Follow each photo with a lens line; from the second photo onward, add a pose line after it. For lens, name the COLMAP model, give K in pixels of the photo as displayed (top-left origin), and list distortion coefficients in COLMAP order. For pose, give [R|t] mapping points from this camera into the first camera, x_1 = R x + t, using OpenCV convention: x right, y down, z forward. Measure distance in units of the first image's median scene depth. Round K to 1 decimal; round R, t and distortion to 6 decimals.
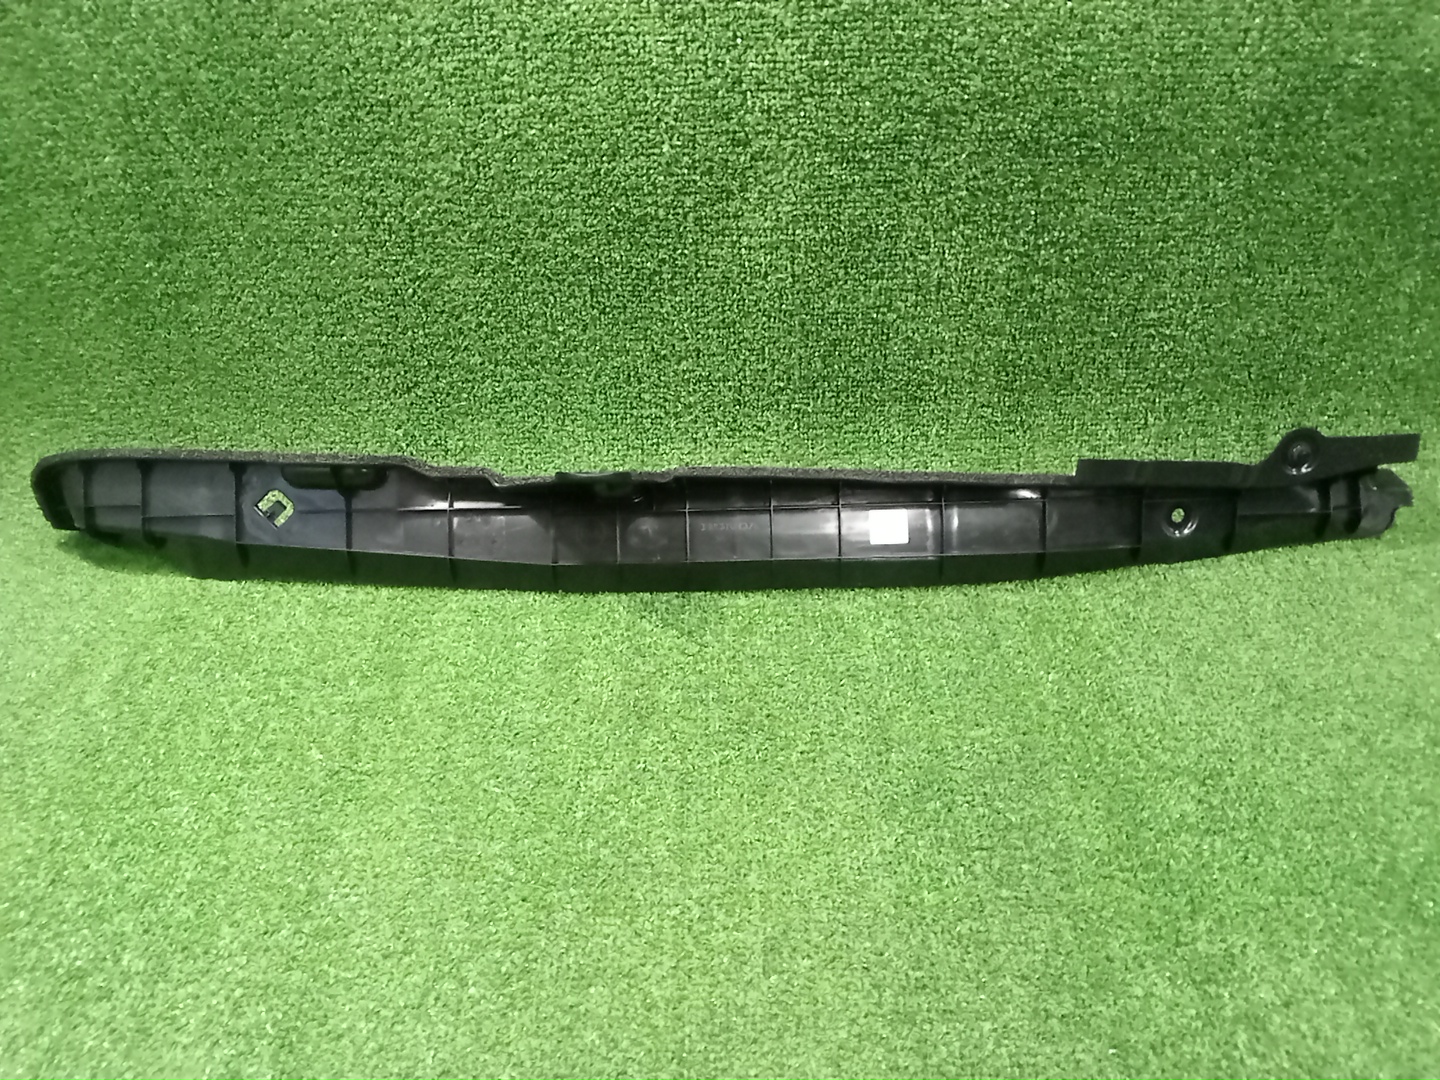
lens RADIAL K [[1054.1, 0, 729.3], [0, 1054.1, 509.1], [0, 0, 1]] dist [0.038814, -0.075340]
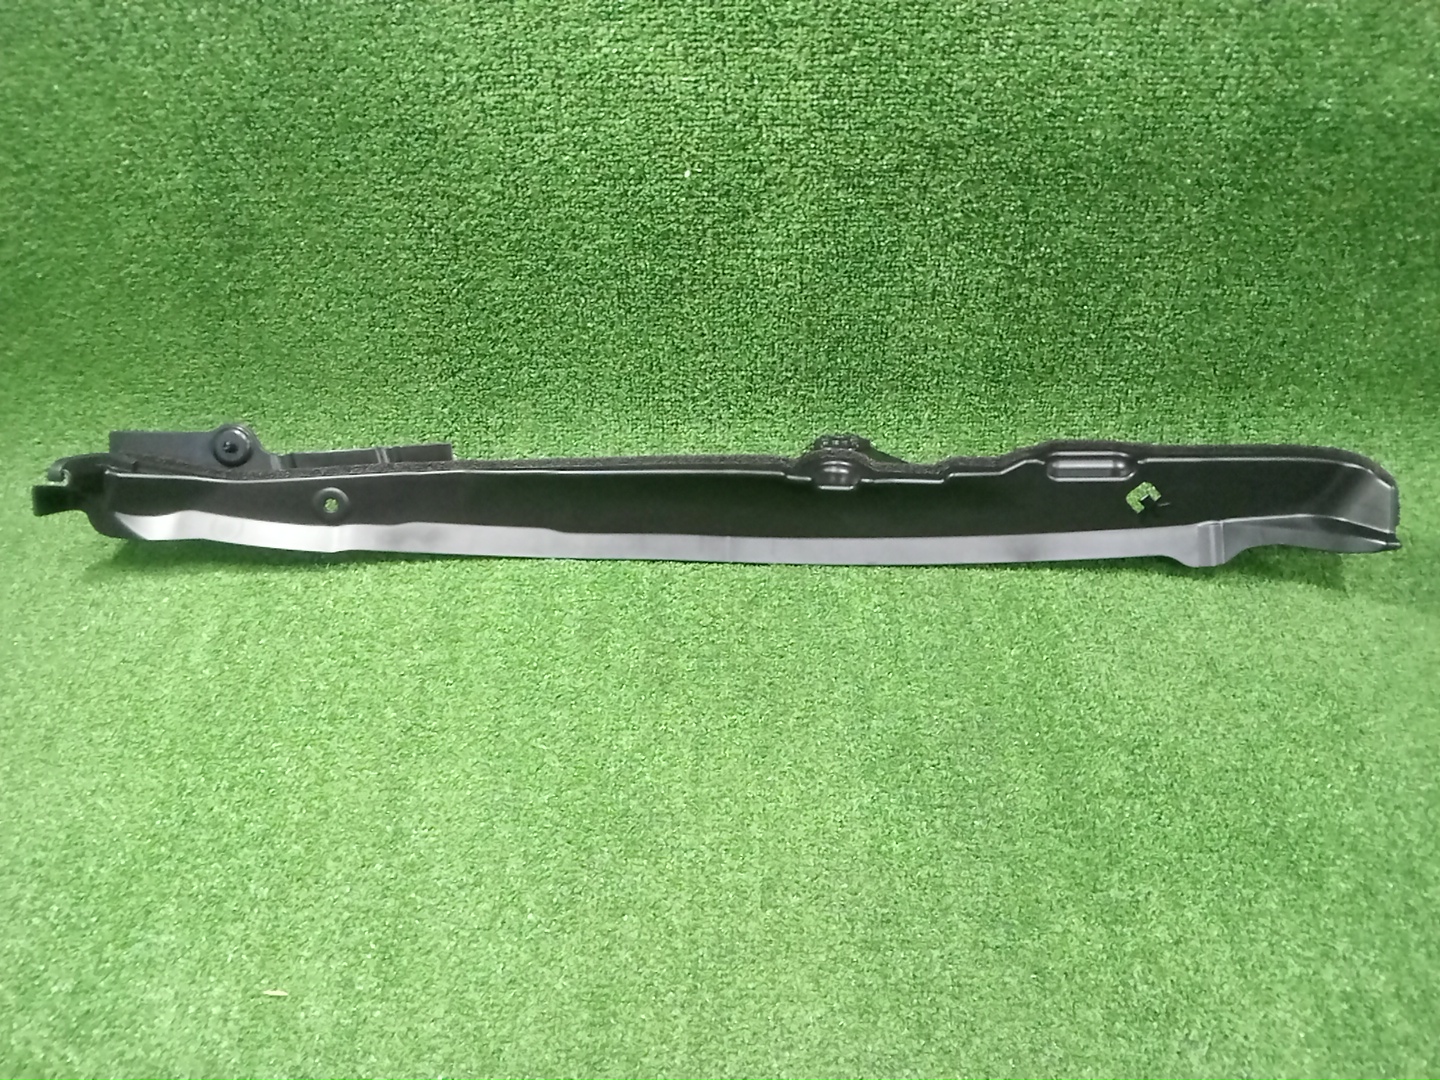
lens RADIAL K [[1054.1, 0, 729.3], [0, 1054.1, 509.1], [0, 0, 1]] dist [0.038814, -0.075340]
pose [[0.999832, 0.016164, -0.008630, -0.001737], [-0.014862, 0.990873, 0.133975, -0.148046], [0.010716, -0.133825, 0.990947, -0.136648]]
